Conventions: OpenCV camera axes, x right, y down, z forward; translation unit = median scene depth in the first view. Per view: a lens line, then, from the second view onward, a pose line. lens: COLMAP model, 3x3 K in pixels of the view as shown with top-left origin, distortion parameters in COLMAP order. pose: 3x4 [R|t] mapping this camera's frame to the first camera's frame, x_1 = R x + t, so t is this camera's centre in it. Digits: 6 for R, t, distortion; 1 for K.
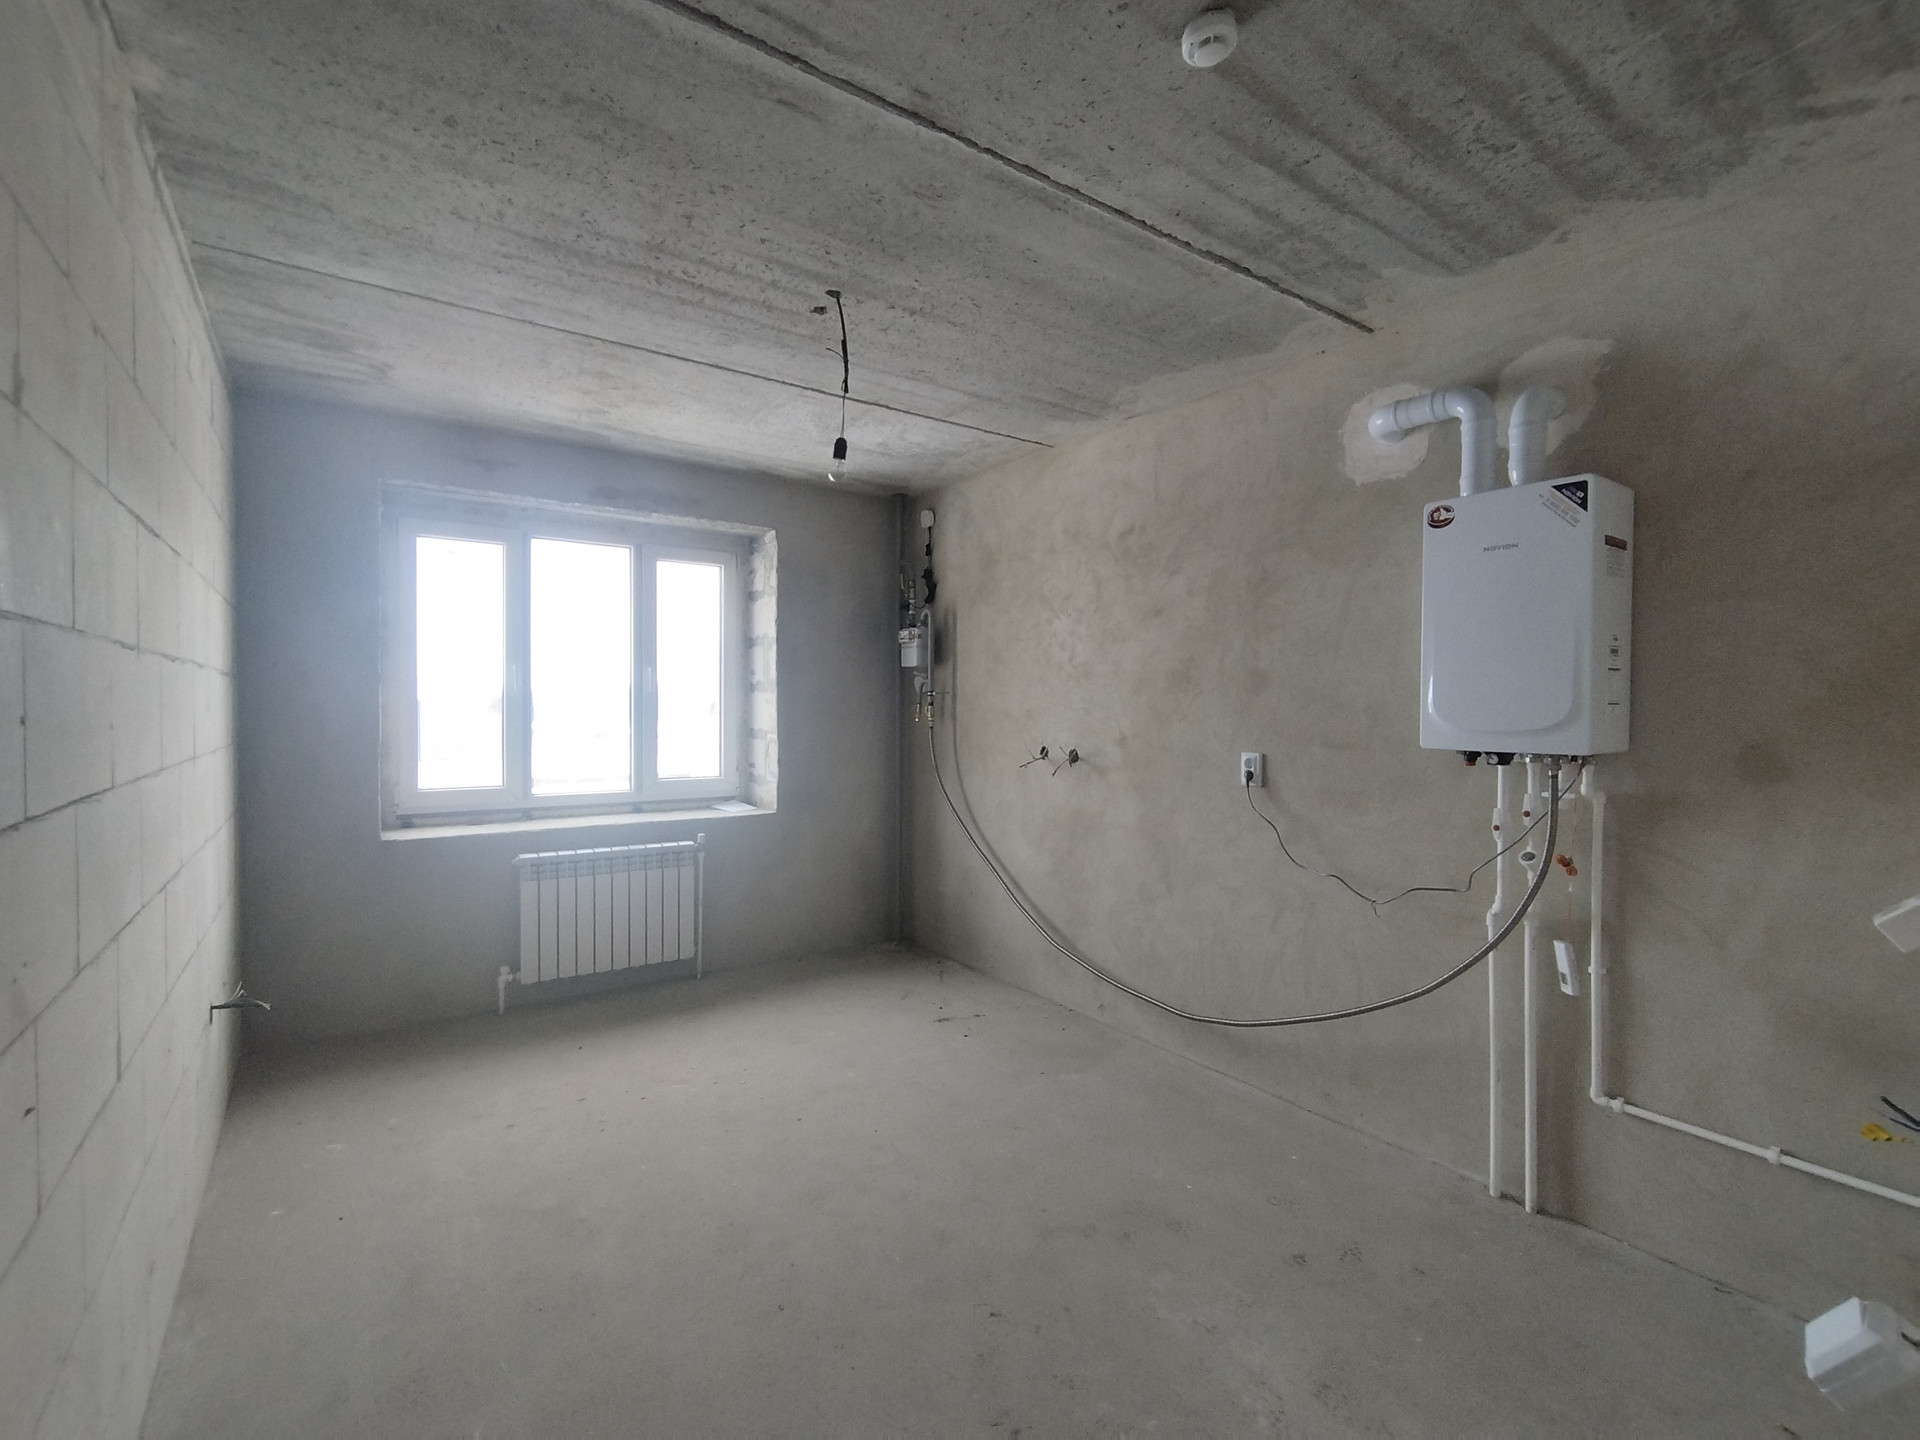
lens RADIAL K [[880.9, 0, 954.7], [0, 880.9, 722.8], [0, 0, 1]] dist [0.000782, 0.000744]
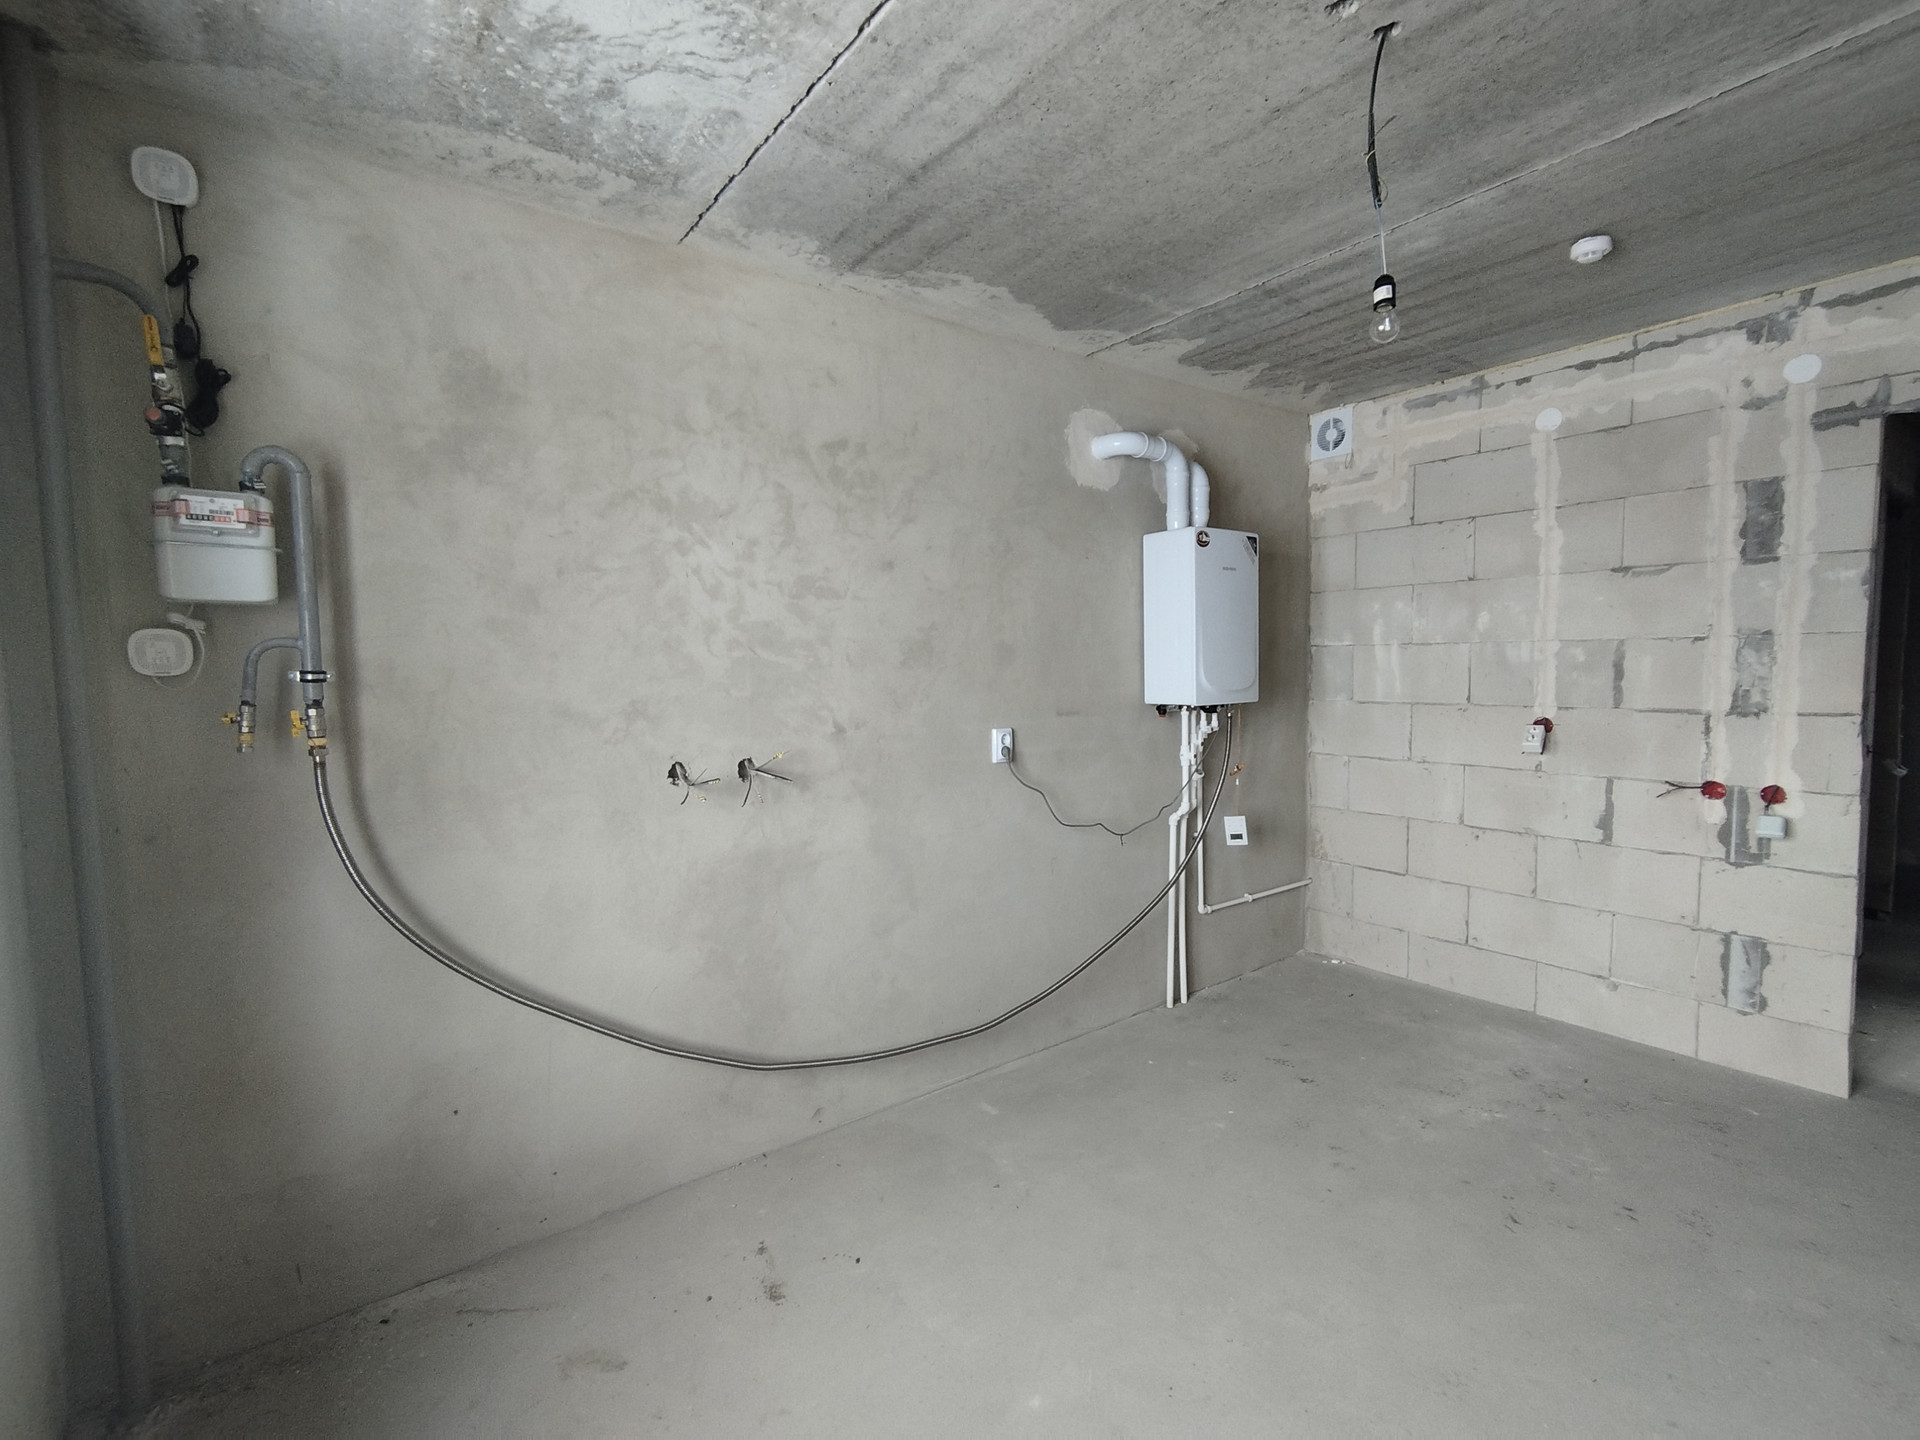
lens RADIAL K [[876.1, 0, 964.1], [0, 876.1, 724.8], [0, 0, 1]] dist [0.000968, 0.000345]
pose [[-0.043791, -0.074391, 0.996267, -0.519735], [0.036870, 0.996424, 0.076023, -0.037703], [-0.998360, 0.040061, -0.040891, 0.900516]]
